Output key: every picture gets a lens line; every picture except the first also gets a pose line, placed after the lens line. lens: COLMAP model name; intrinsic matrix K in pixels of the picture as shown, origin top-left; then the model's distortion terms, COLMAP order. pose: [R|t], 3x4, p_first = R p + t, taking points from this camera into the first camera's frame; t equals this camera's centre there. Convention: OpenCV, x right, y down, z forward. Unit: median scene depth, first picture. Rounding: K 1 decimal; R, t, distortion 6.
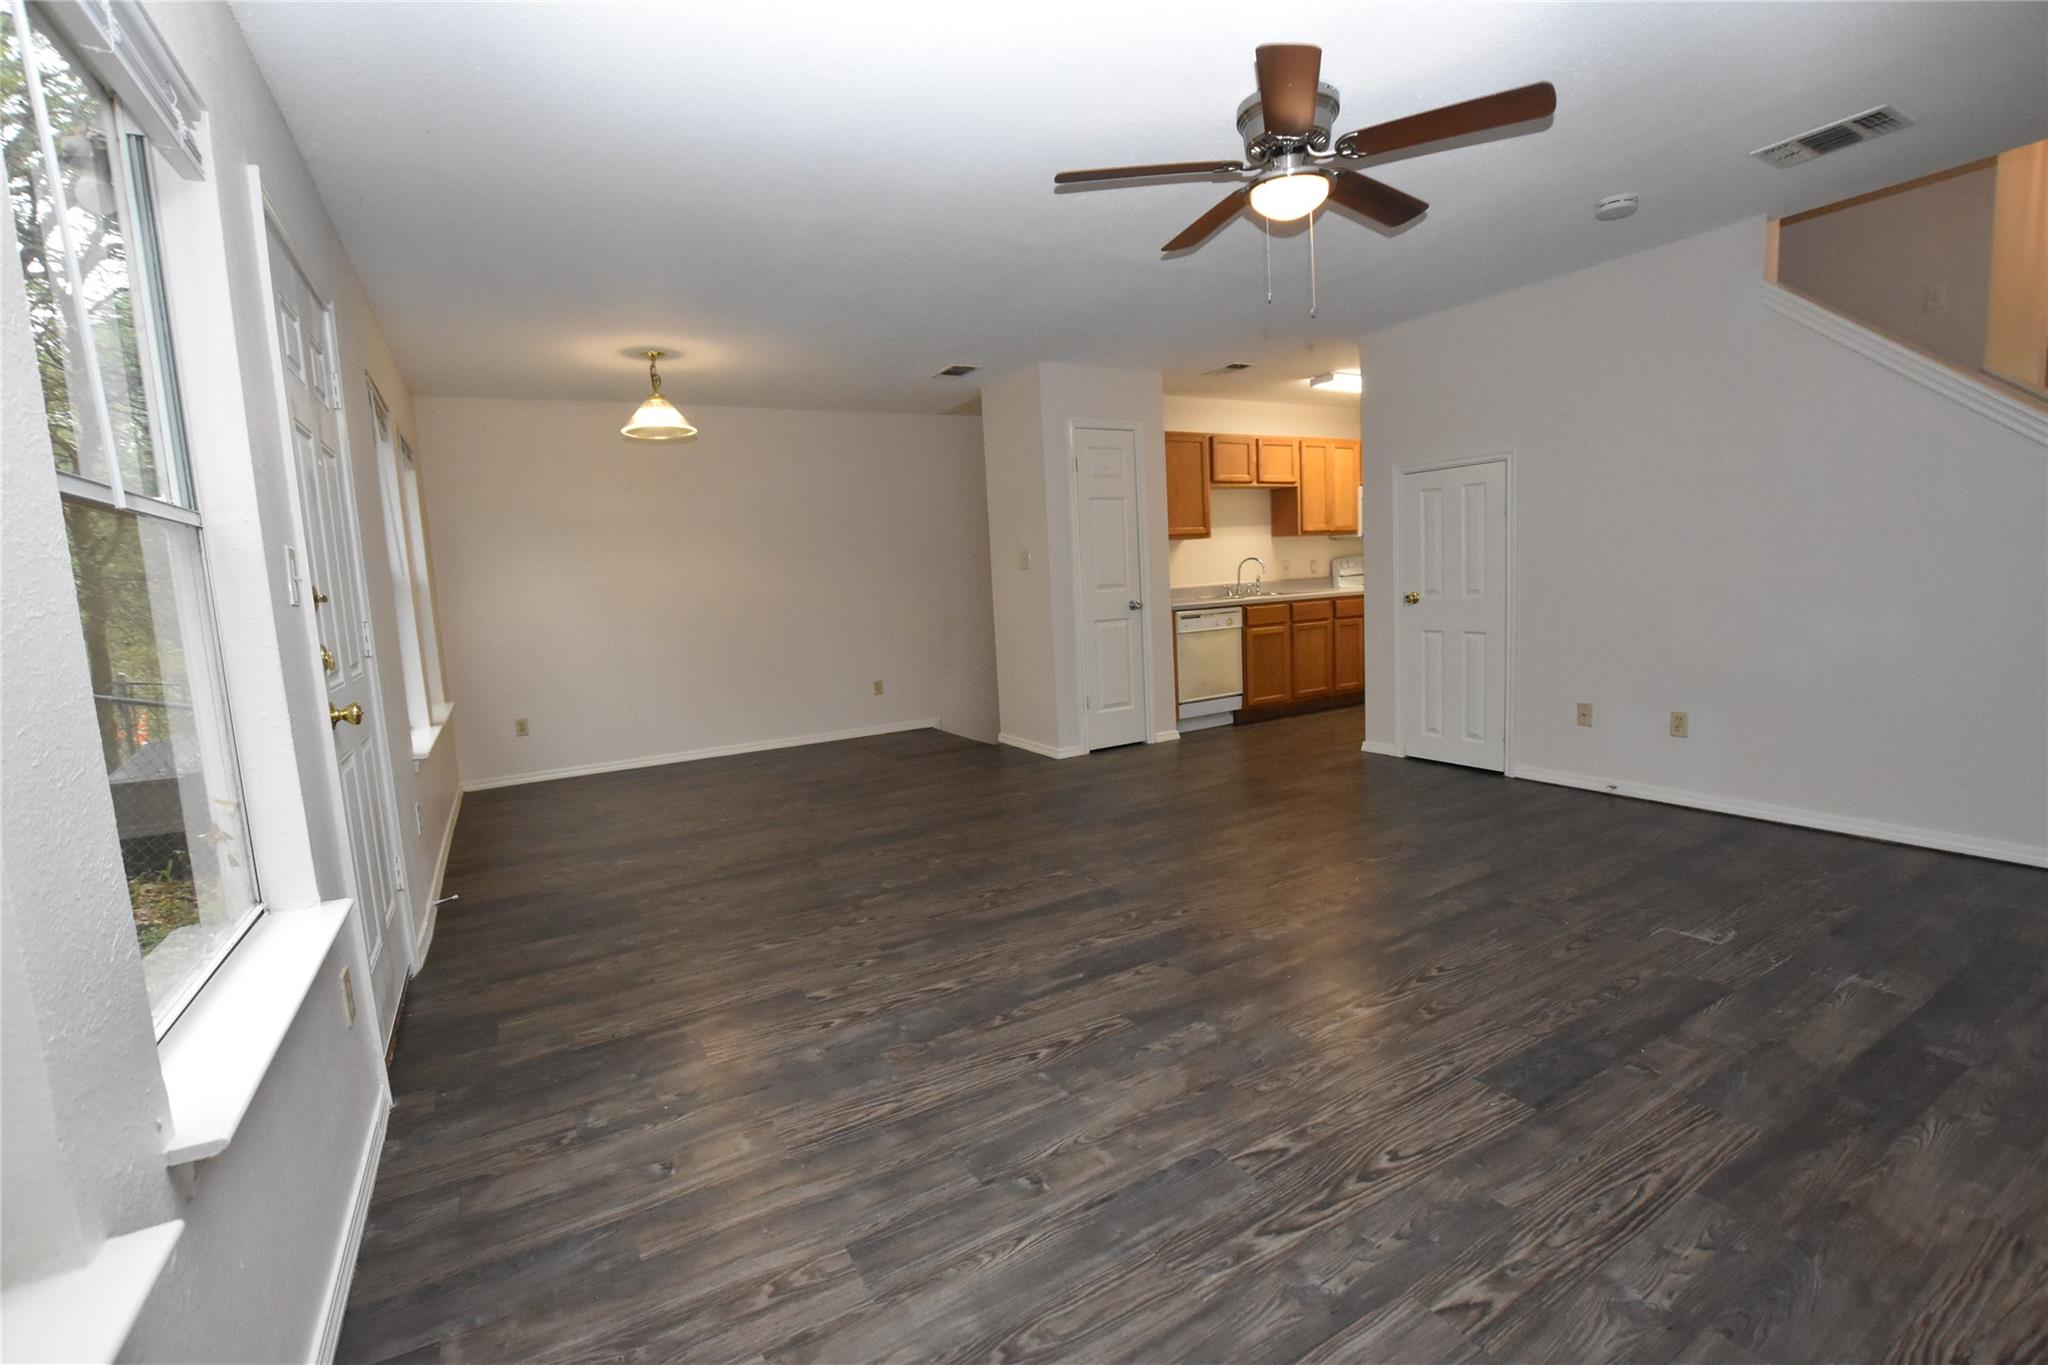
lens RADIAL K [[905.0, 0, 1022.9], [0, 905.0, 678.8], [0, 0, 1]] dist [-0.034904, 0.005964]
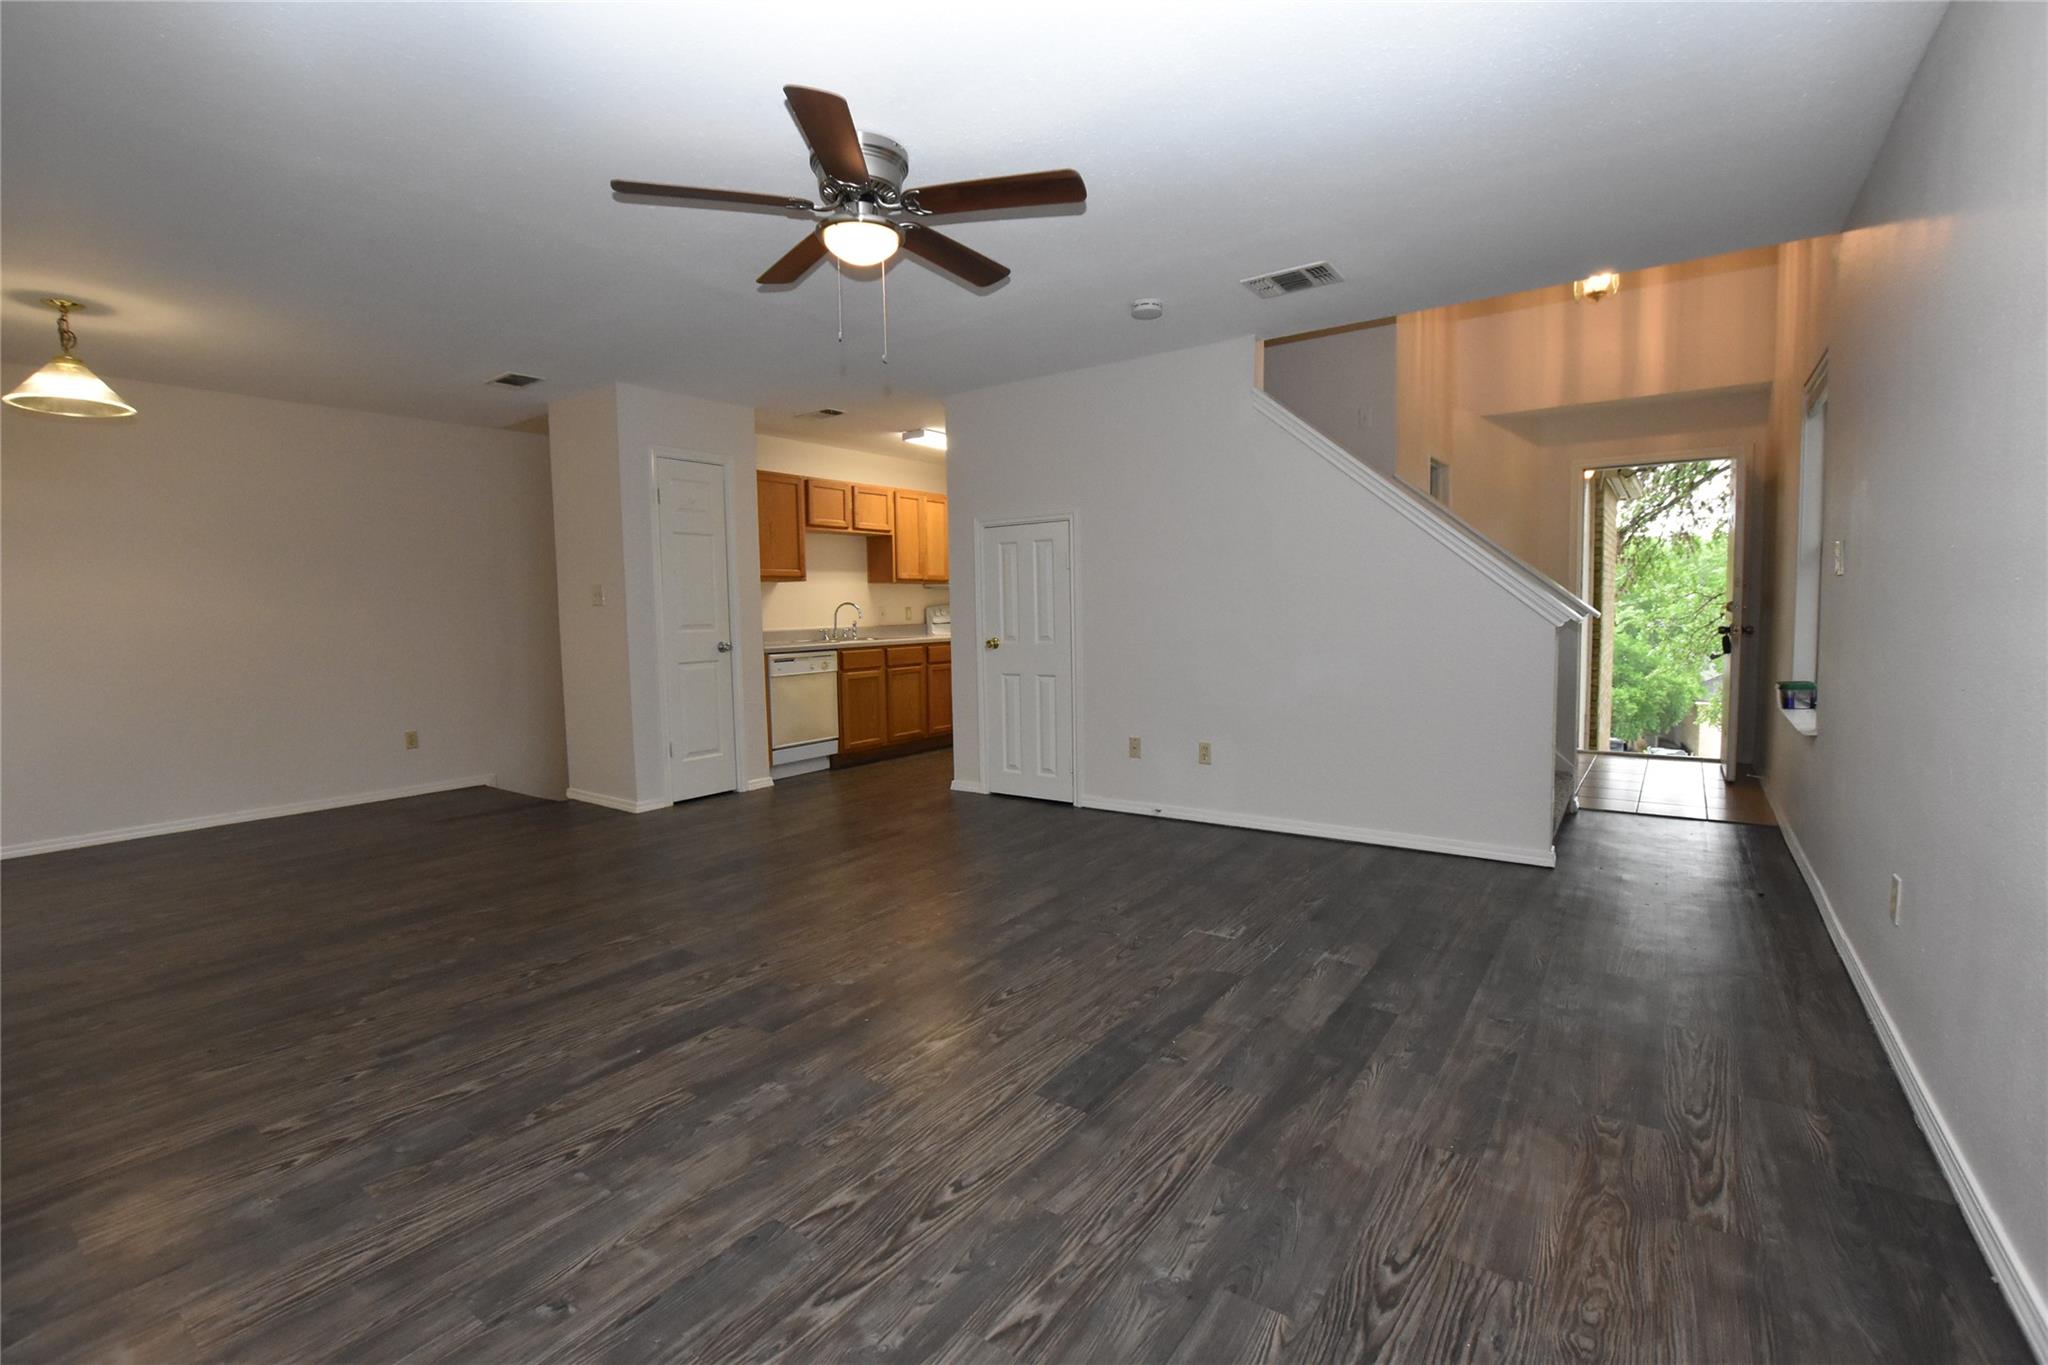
lens RADIAL K [[905.0, 0, 1022.9], [0, 905.0, 678.8], [0, 0, 1]] dist [-0.034904, 0.005964]
pose [[0.911509, 0.003320, 0.411267, 0.044091], [0.018797, 0.998586, -0.049721, 0.011553], [-0.410850, 0.053052, 0.910158, 0.017277]]
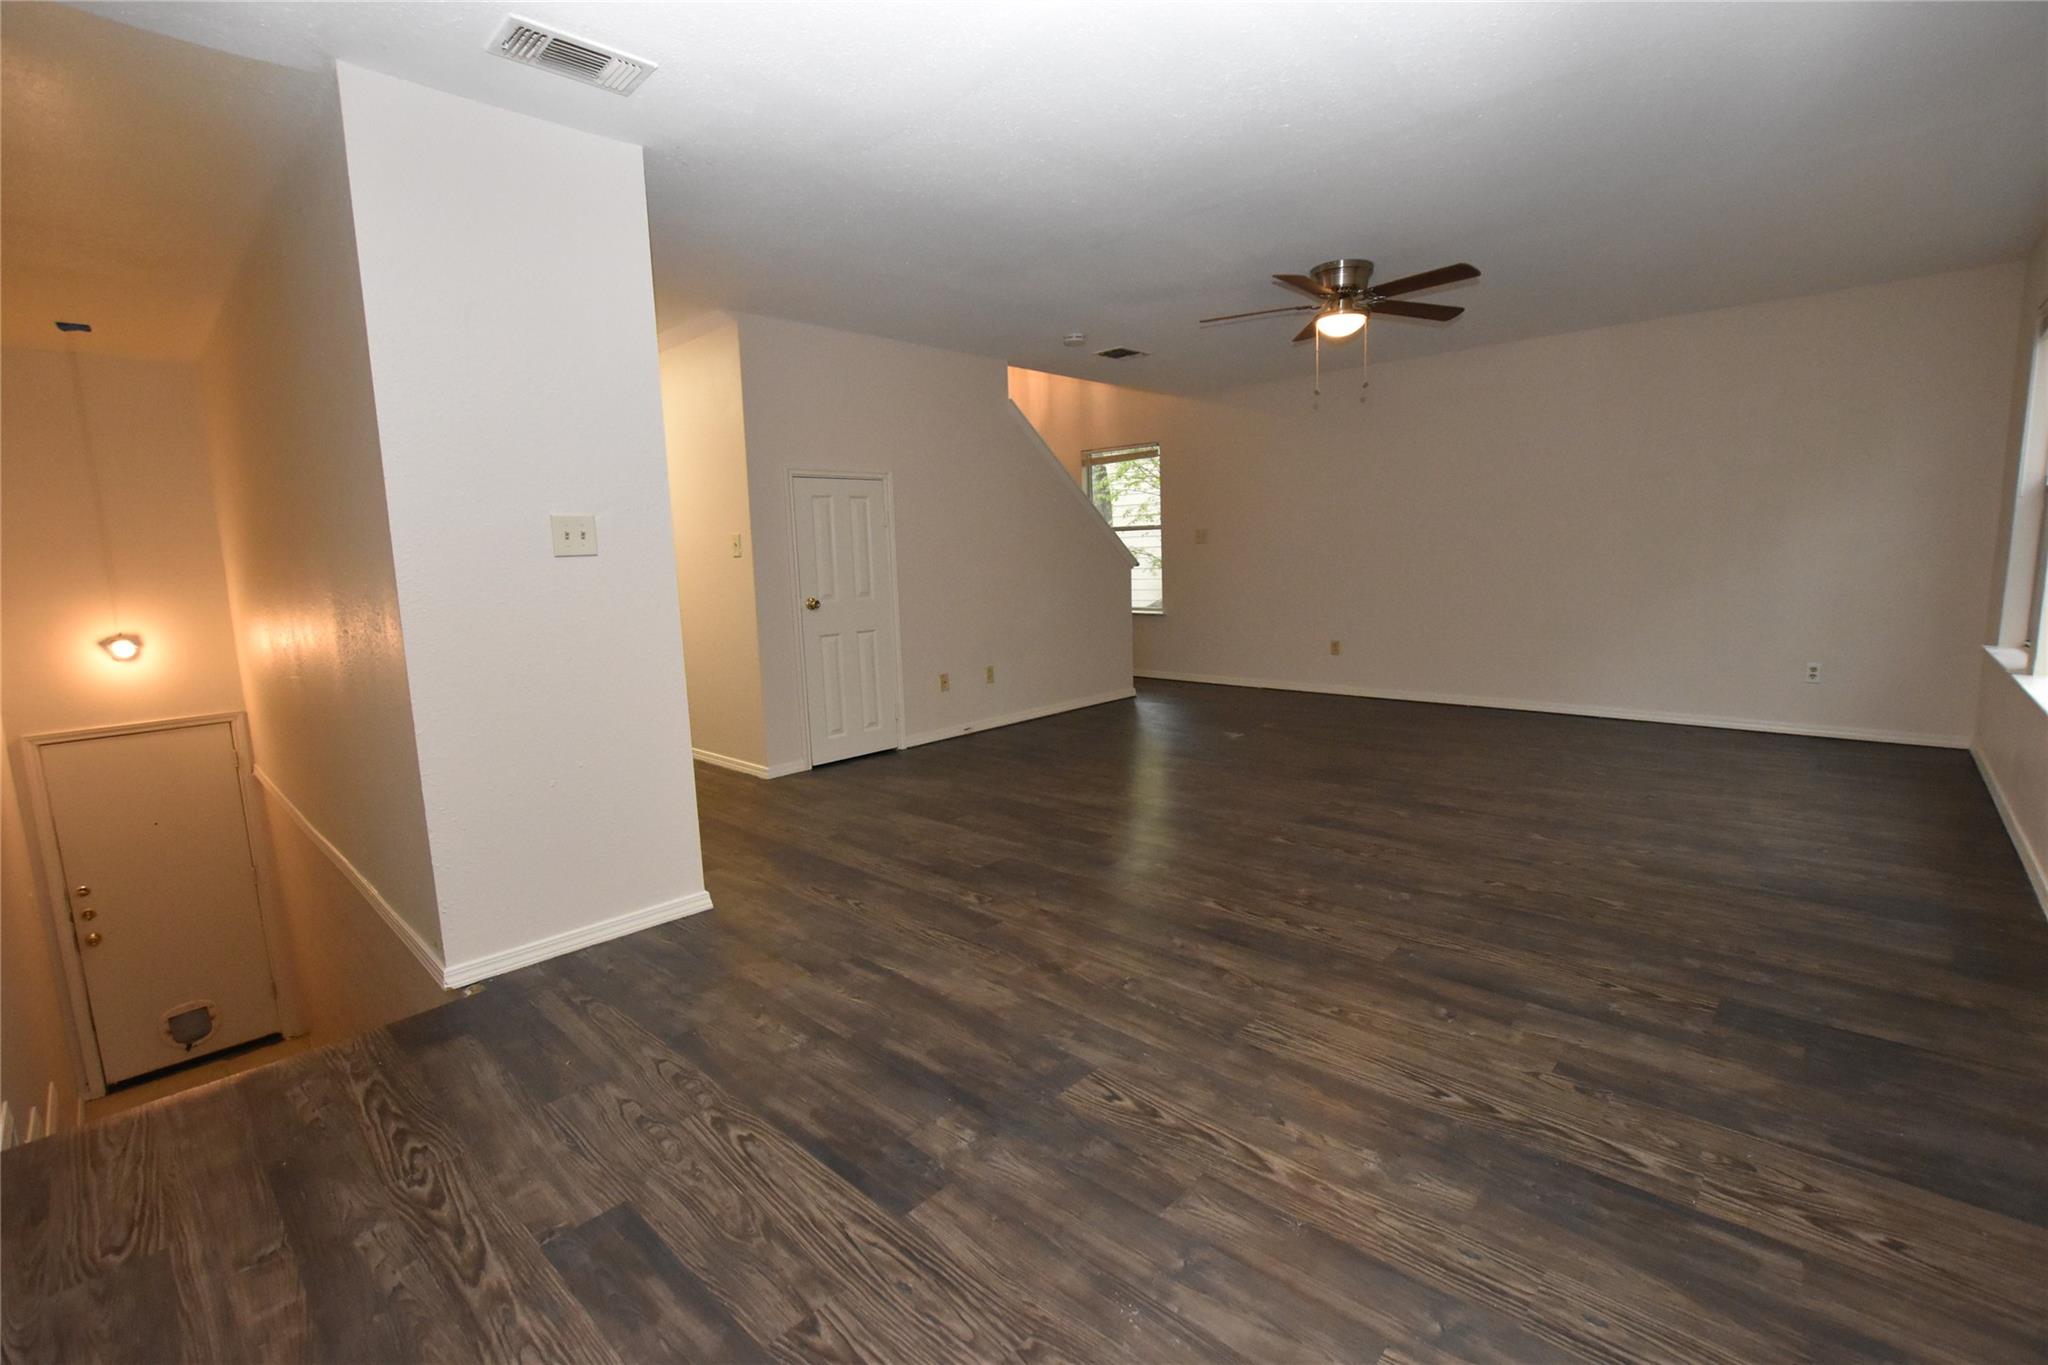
lens RADIAL K [[905.0, 0, 1022.9], [0, 905.0, 678.8], [0, 0, 1]] dist [-0.034904, 0.005964]
pose [[-0.285978, -0.068833, 0.955761, -1.086927], [0.158591, 0.980262, 0.118050, -0.166961], [-0.945022, 0.185335, -0.269417, 1.973865]]
